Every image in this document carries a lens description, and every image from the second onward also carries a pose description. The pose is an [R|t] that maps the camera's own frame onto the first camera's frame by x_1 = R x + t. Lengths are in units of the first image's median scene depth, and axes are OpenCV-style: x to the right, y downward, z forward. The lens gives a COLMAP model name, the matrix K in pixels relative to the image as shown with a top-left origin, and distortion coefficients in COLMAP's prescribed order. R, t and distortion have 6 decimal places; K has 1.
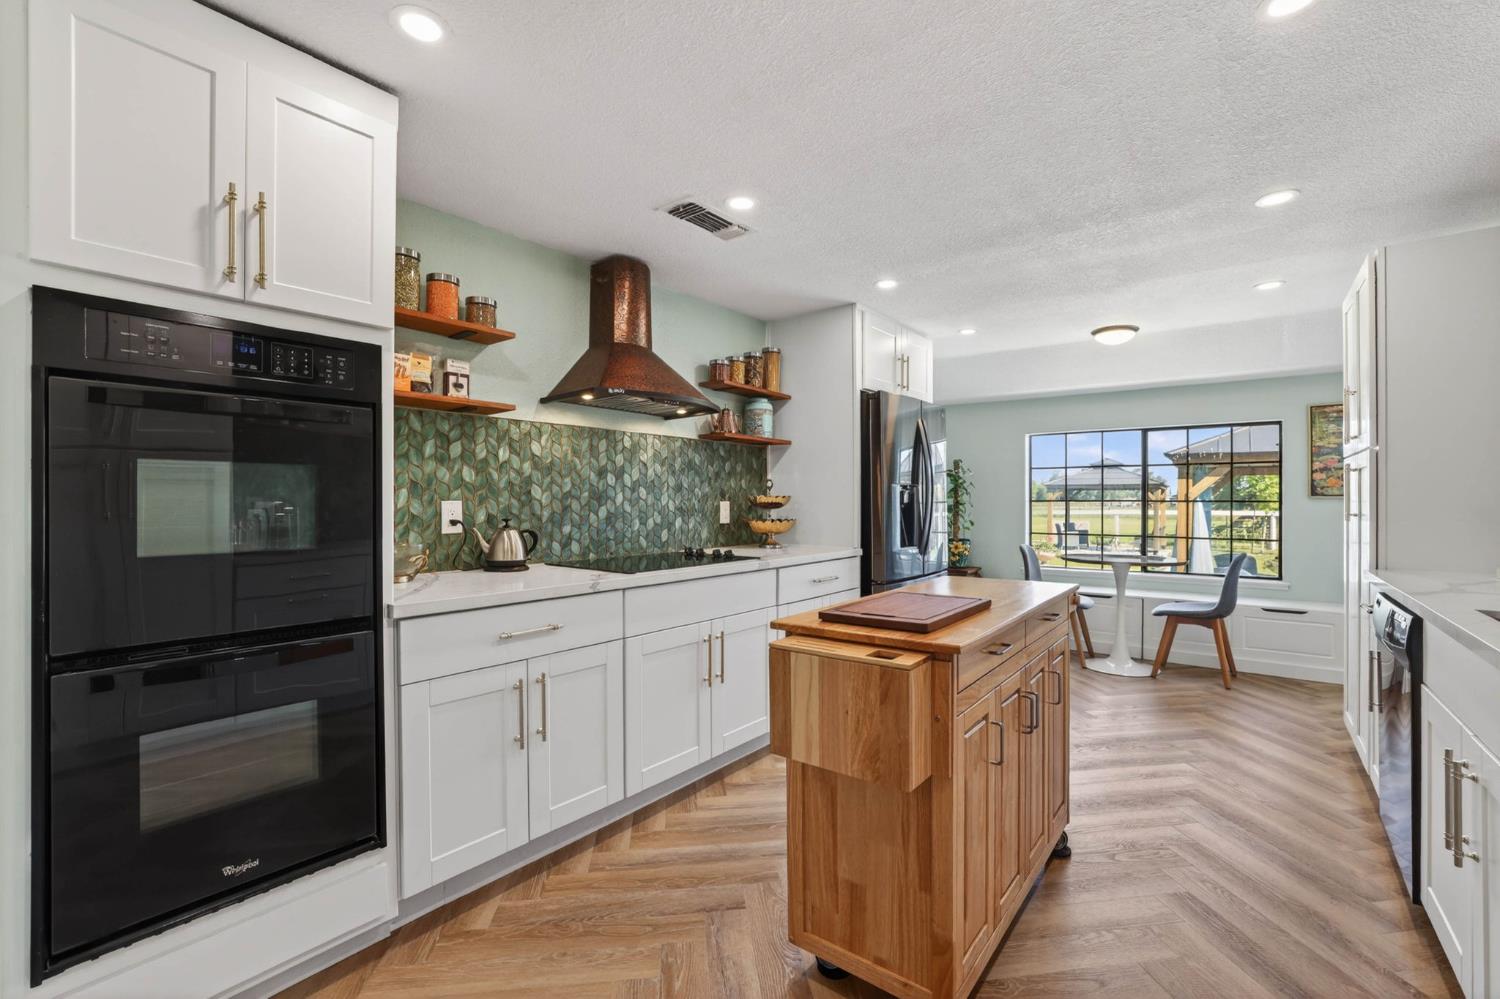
lens RADIAL K [[642.5, 0, 754.4], [0, 642.5, 504.6], [0, 0, 1]] dist [-0.044461, 0.017500]
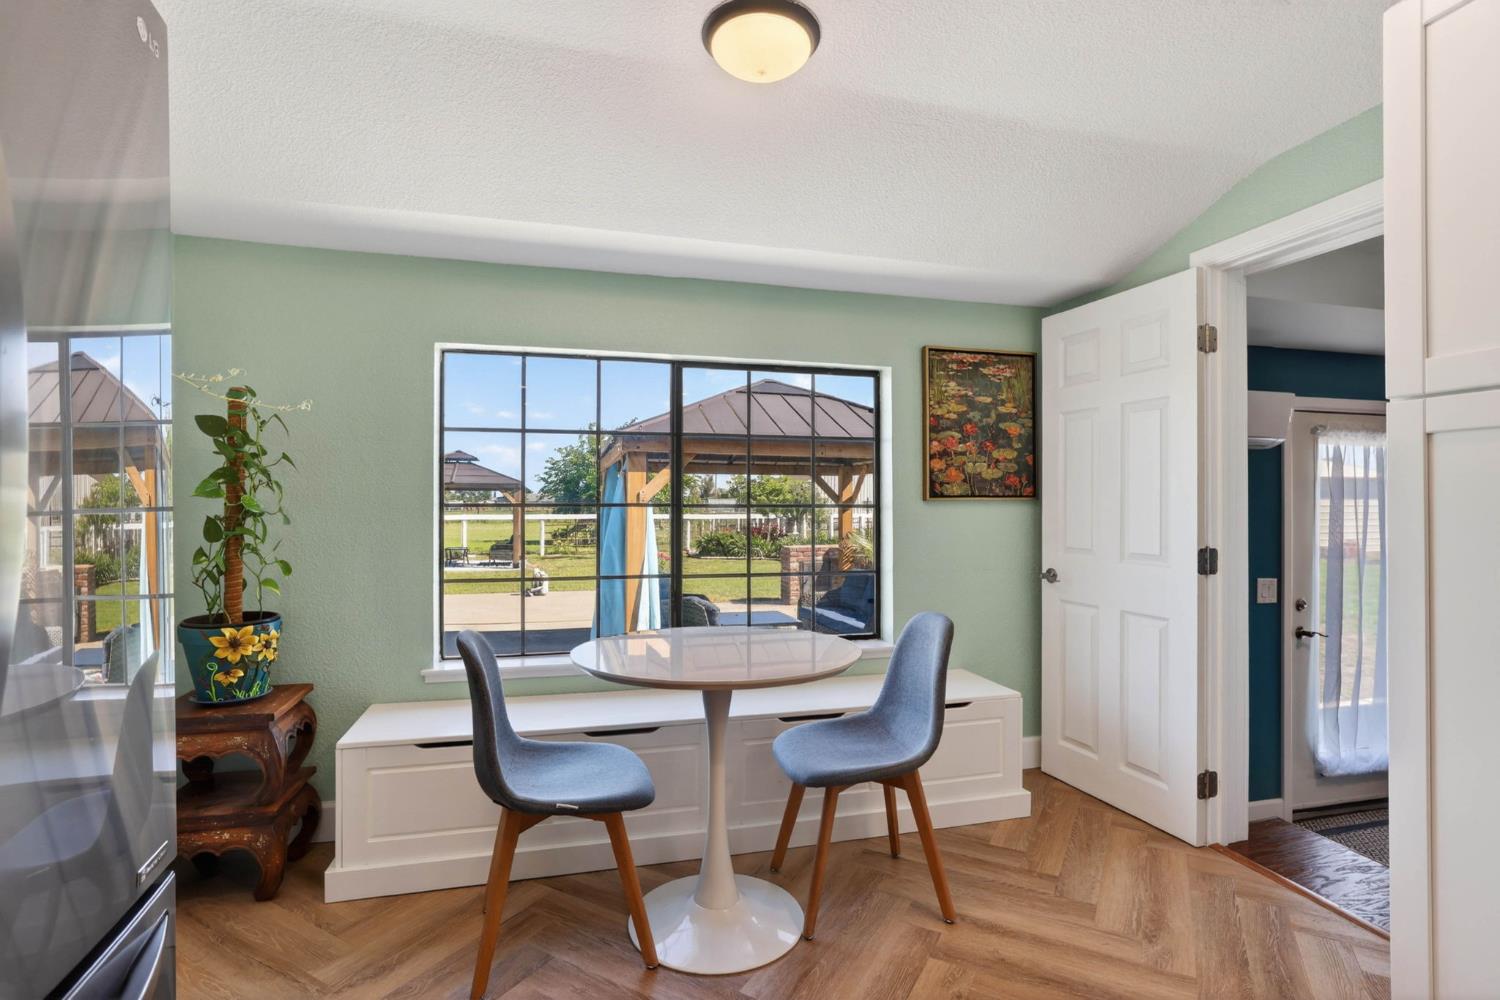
lens RADIAL K [[752.6, 0, 752.9], [0, 752.6, 496.8], [0, 0, 1]] dist [-0.015937, 0.000034]
pose [[0.594550, 0.007907, 0.804020, 0.208761], [0.003951, 0.999911, -0.012755, -0.005642], [-0.804049, 0.010760, 0.594466, 0.709298]]
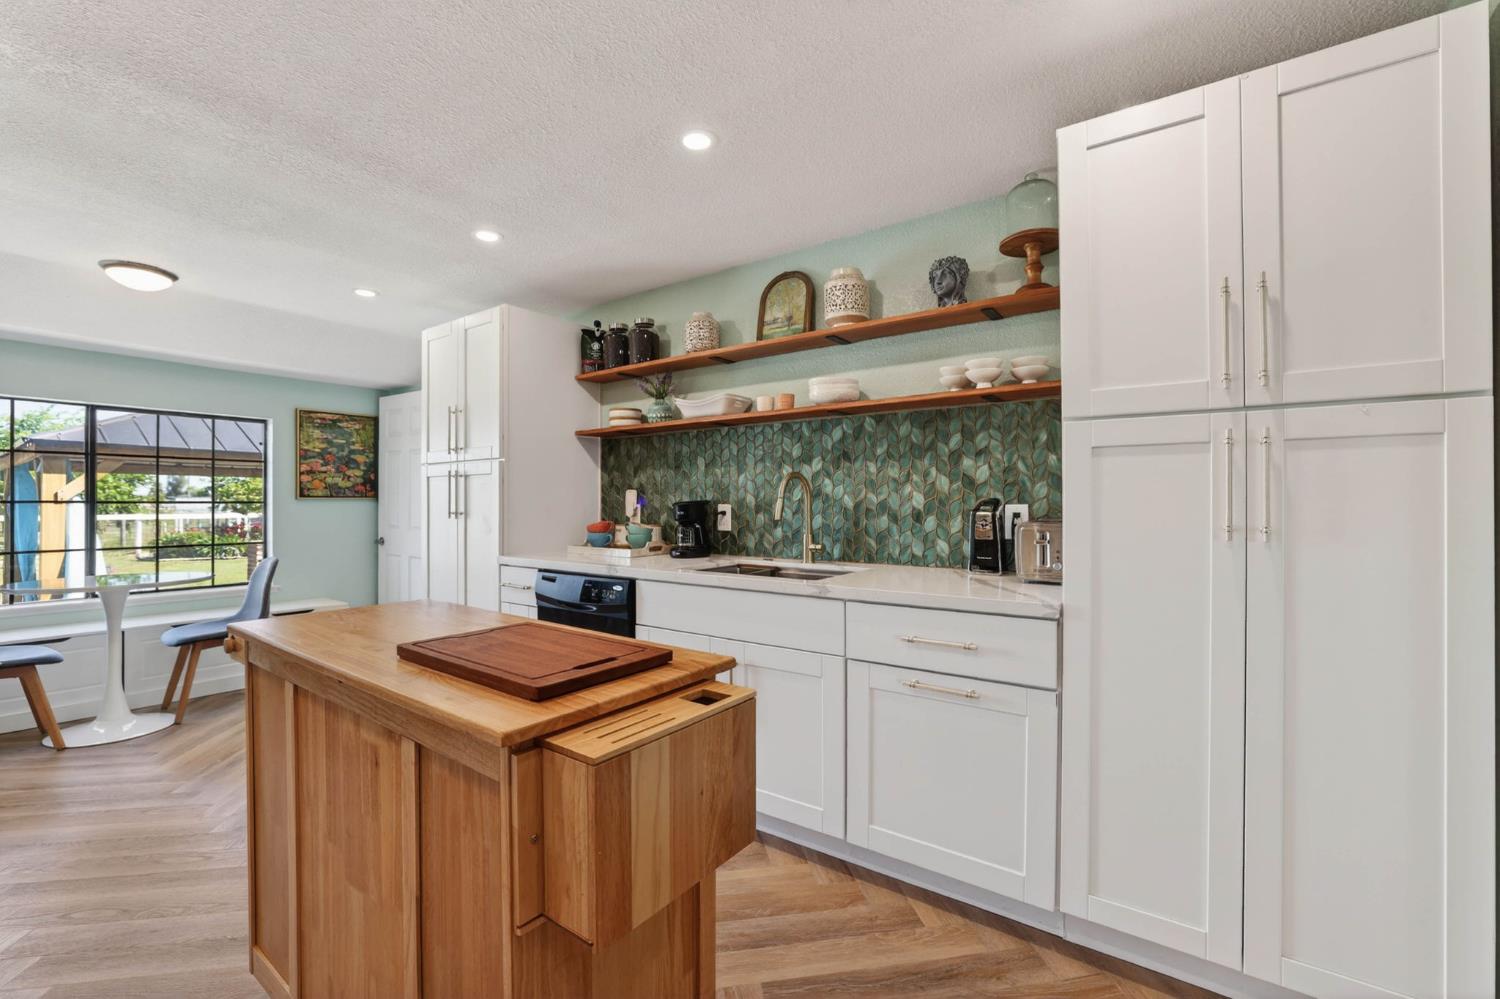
lens RADIAL K [[642.5, 0, 754.4], [0, 642.5, 504.6], [0, 0, 1]] dist [-0.044461, 0.017500]
pose [[-0.050247, 0.000386, 0.998737, -0.180088], [0.003544, 0.999994, -0.000208, 0.001274], [-0.998731, 0.003529, -0.050248, 0.309474]]
